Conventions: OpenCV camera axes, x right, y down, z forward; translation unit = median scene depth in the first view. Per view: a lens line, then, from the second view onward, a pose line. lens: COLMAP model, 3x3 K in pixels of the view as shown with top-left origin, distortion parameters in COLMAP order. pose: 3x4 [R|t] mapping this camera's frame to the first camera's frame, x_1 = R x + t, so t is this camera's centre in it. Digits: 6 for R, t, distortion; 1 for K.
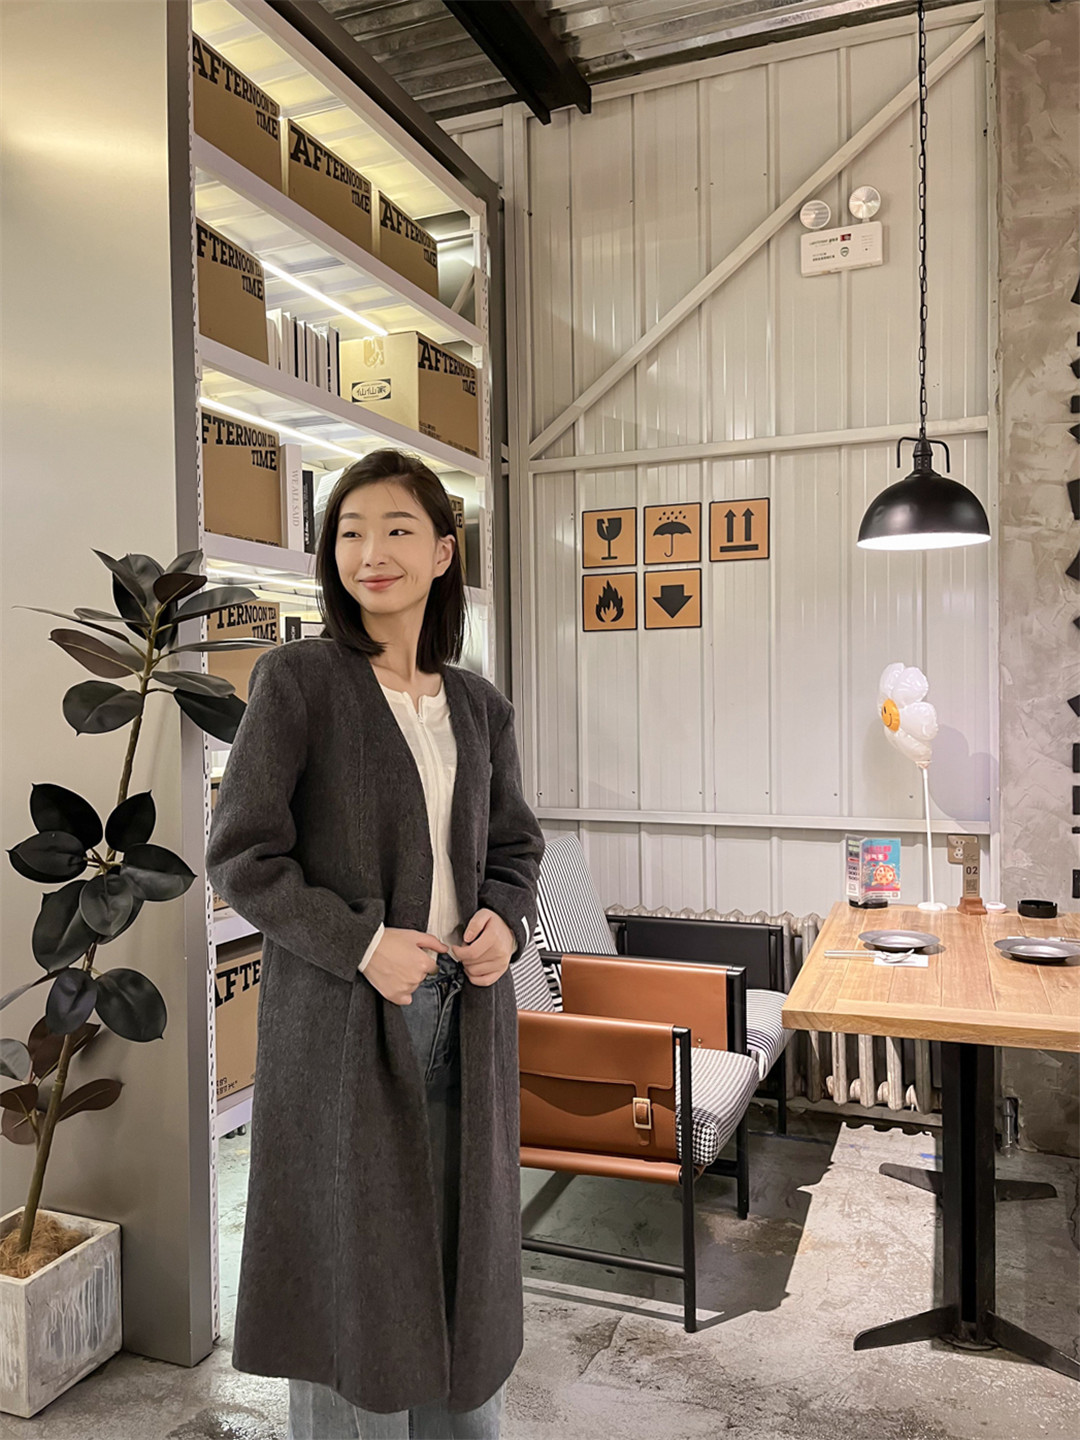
lens RADIAL K [[1117.8, 0, 546.6], [0, 1117.8, 720.9], [0, 0, 1]] dist [0.066008, -0.095358]
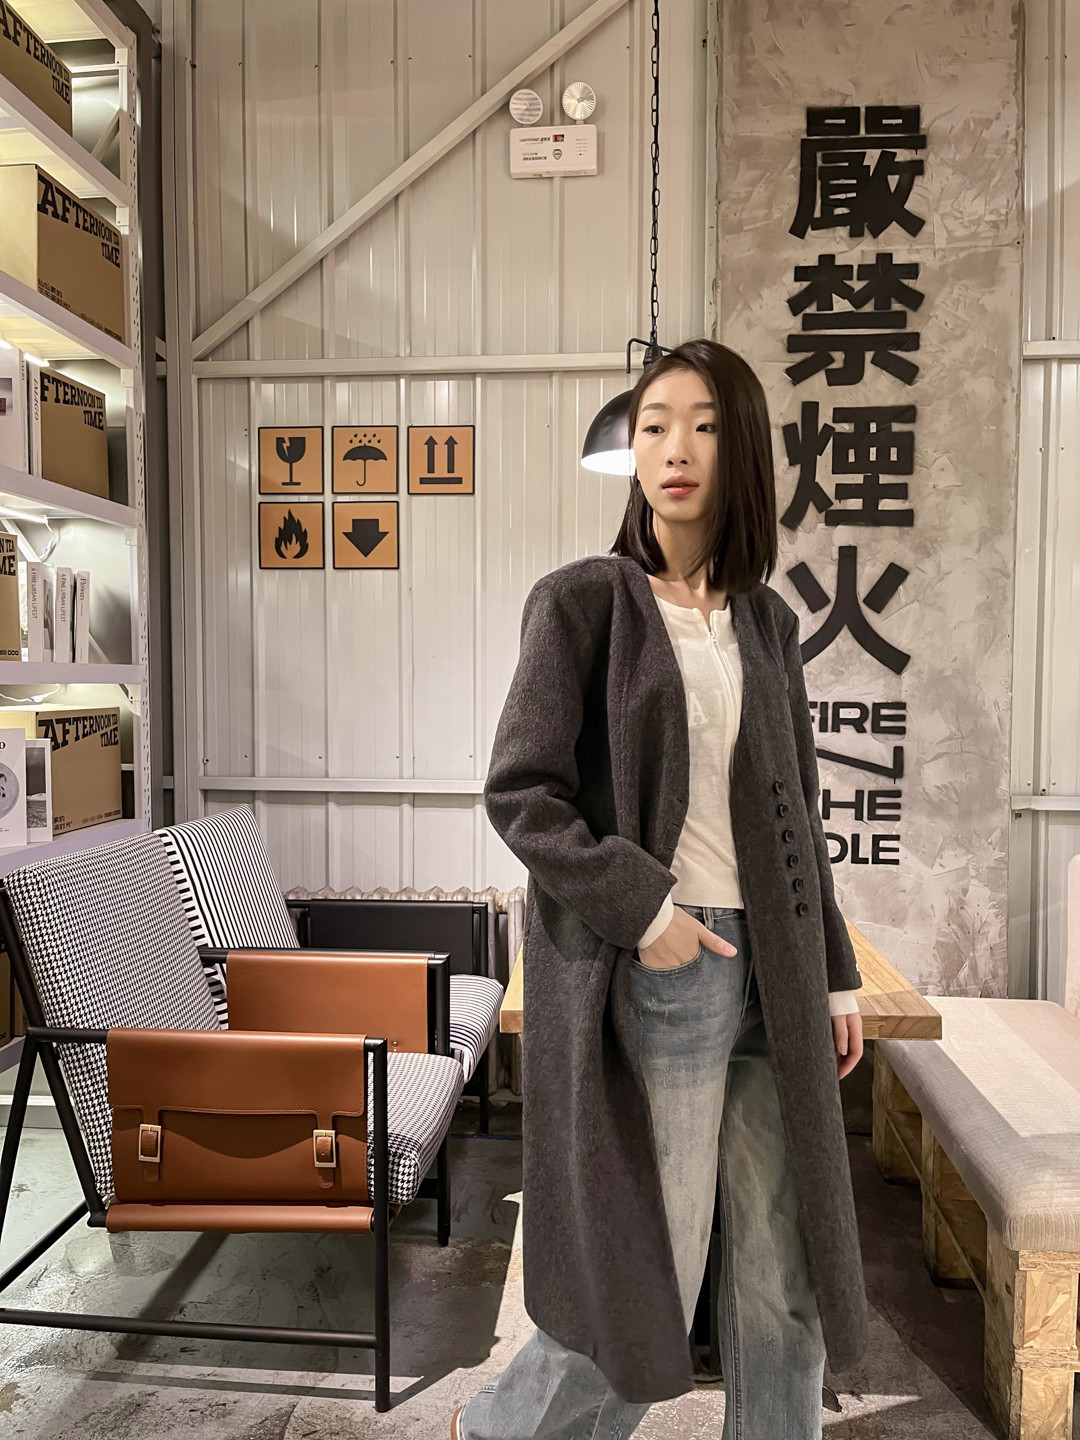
lens RADIAL K [[1117.3, 0, 540.8], [0, 1117.3, 729.1], [0, 0, 1]] dist [0.060208, -0.091009]
pose [[0.963879, 0.001007, 0.266340, 0.012760], [-0.008433, 0.999607, 0.026739, 0.018976], [-0.266208, -0.028019, 0.963508, 0.128431]]
